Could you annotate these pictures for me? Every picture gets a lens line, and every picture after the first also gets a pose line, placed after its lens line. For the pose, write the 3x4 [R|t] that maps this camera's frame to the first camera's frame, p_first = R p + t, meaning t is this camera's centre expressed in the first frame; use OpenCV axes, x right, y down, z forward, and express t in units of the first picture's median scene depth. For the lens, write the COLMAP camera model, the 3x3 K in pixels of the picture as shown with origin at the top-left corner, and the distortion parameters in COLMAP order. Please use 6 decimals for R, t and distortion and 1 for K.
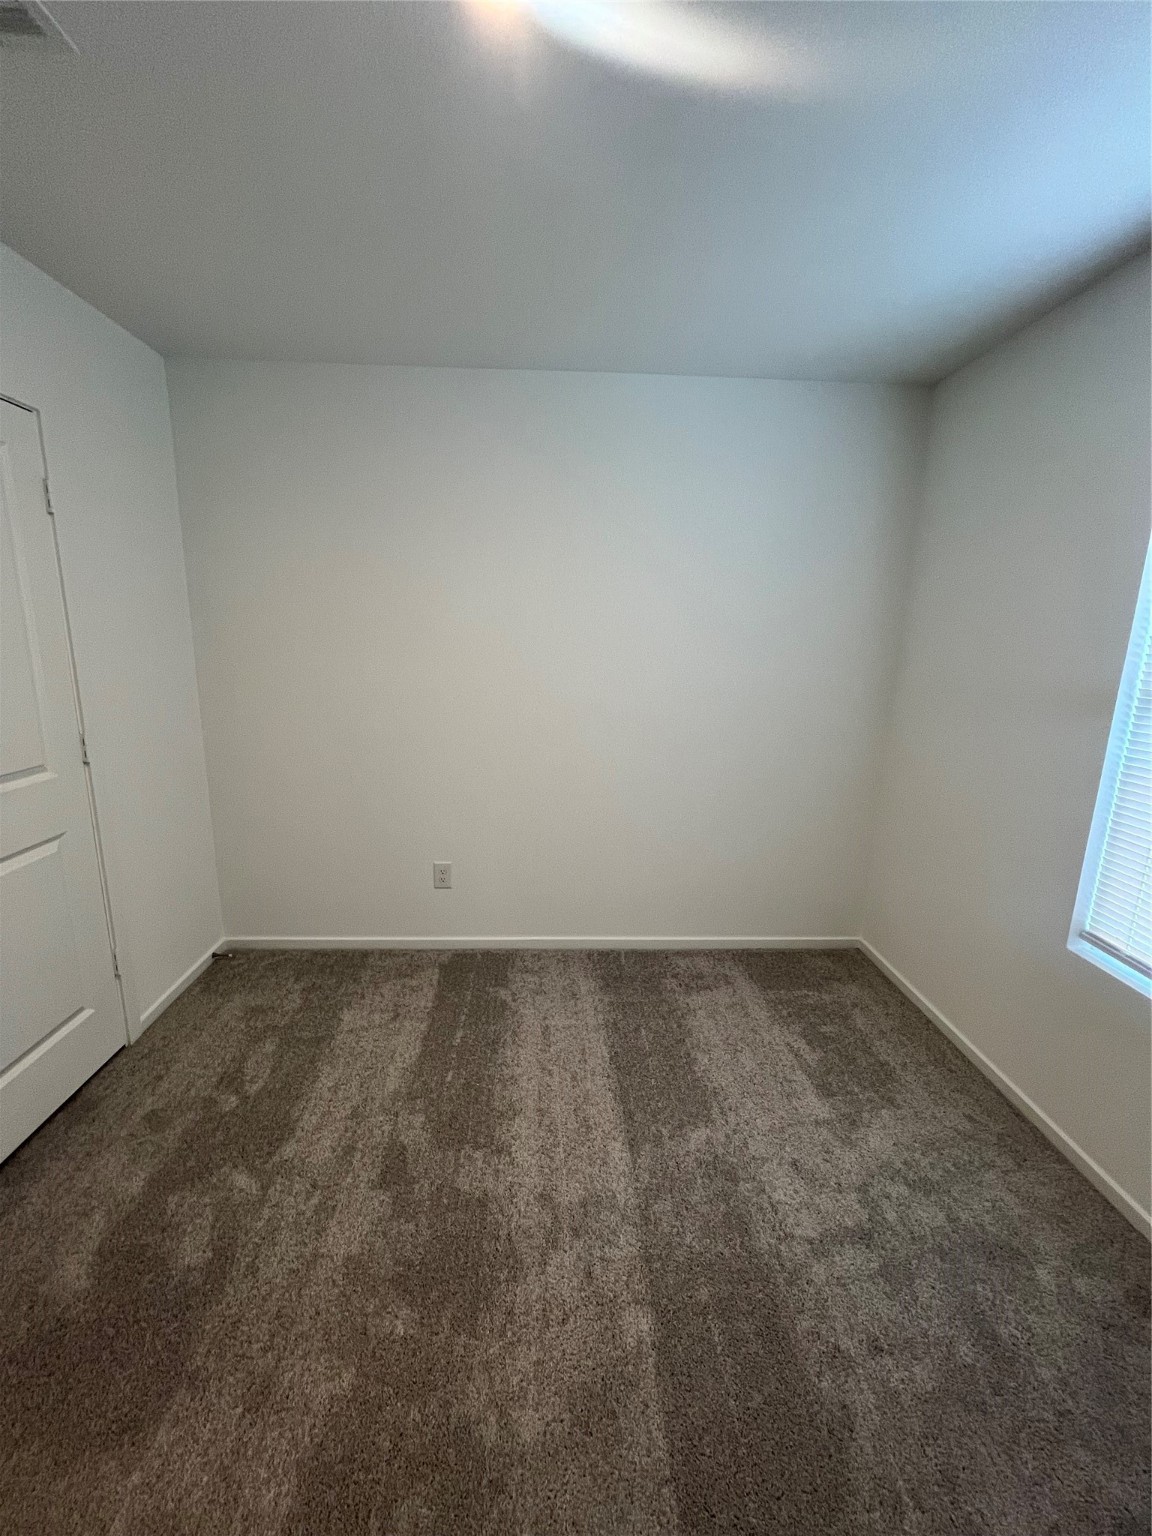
lens RADIAL K [[617.1, 0, 576.0], [0, 617.1, 768.0], [0, 0, 1]] dist [-0.001307, -0.000227]
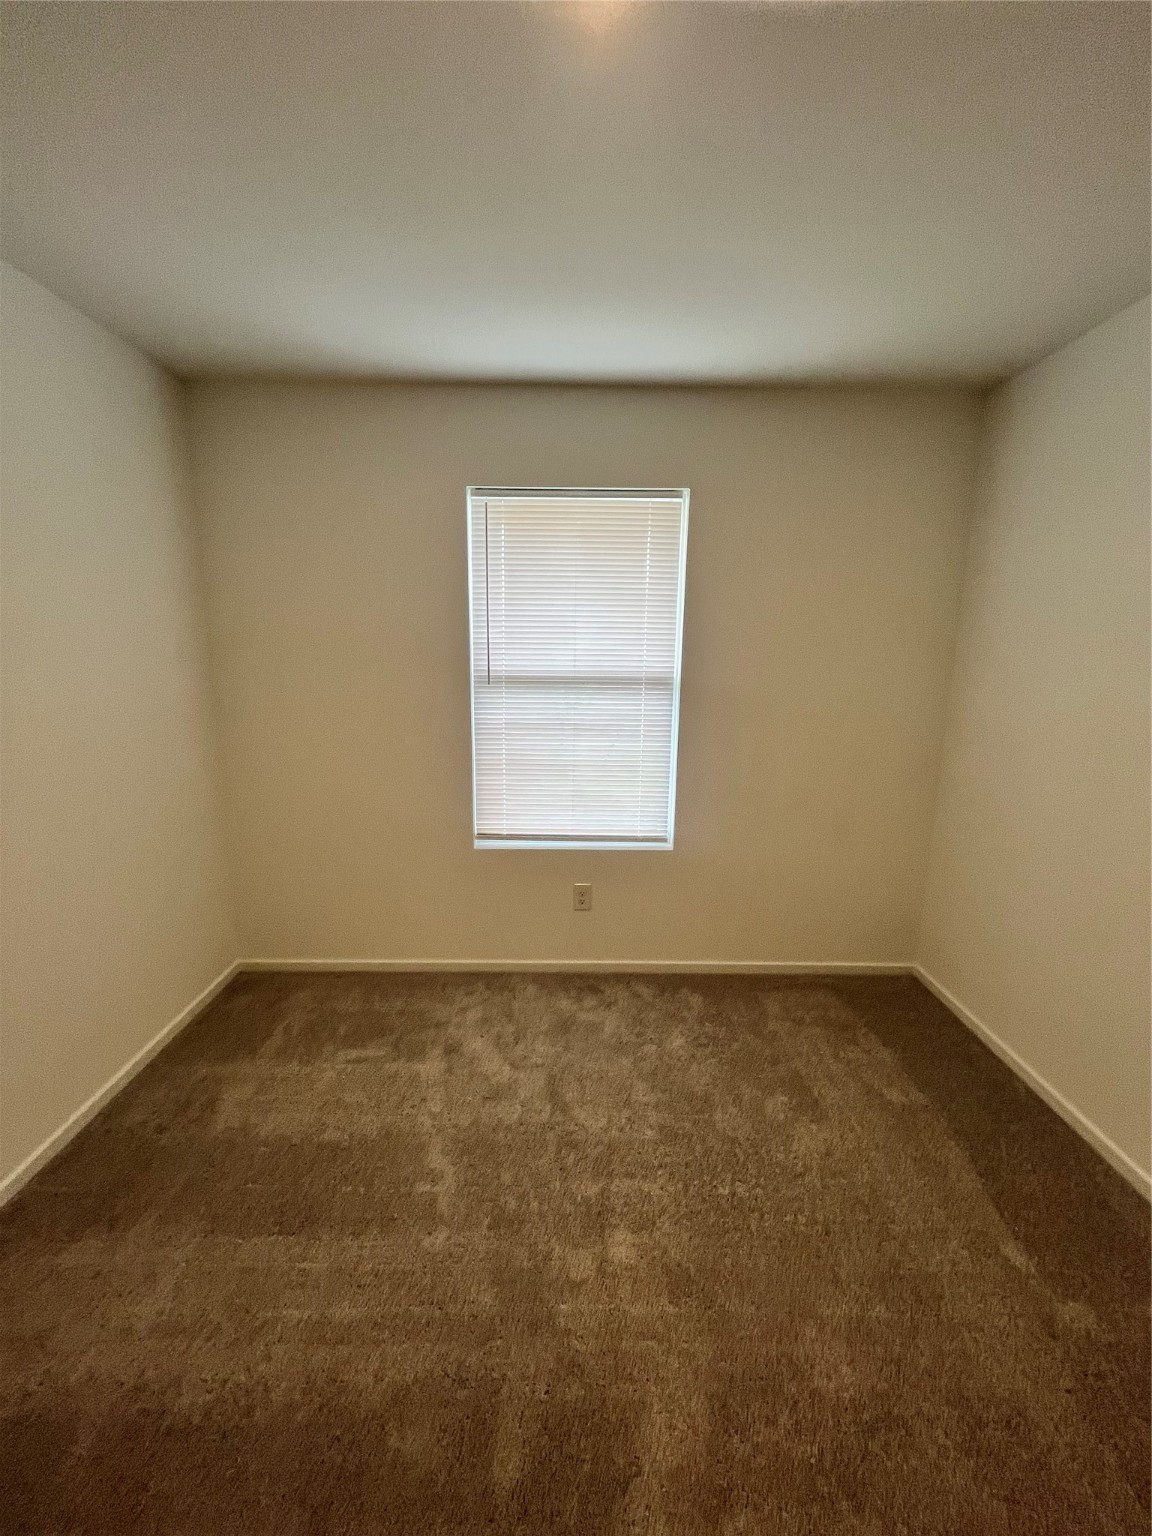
lens RADIAL K [[617.1, 0, 576.0], [0, 617.1, 768.0], [0, 0, 1]] dist [-0.001307, -0.000227]
pose [[0.036573, -0.215164, 0.975893, -0.502042], [0.203267, 0.957733, 0.203542, -0.123426], [-0.978440, 0.190923, 0.078763, 0.488178]]
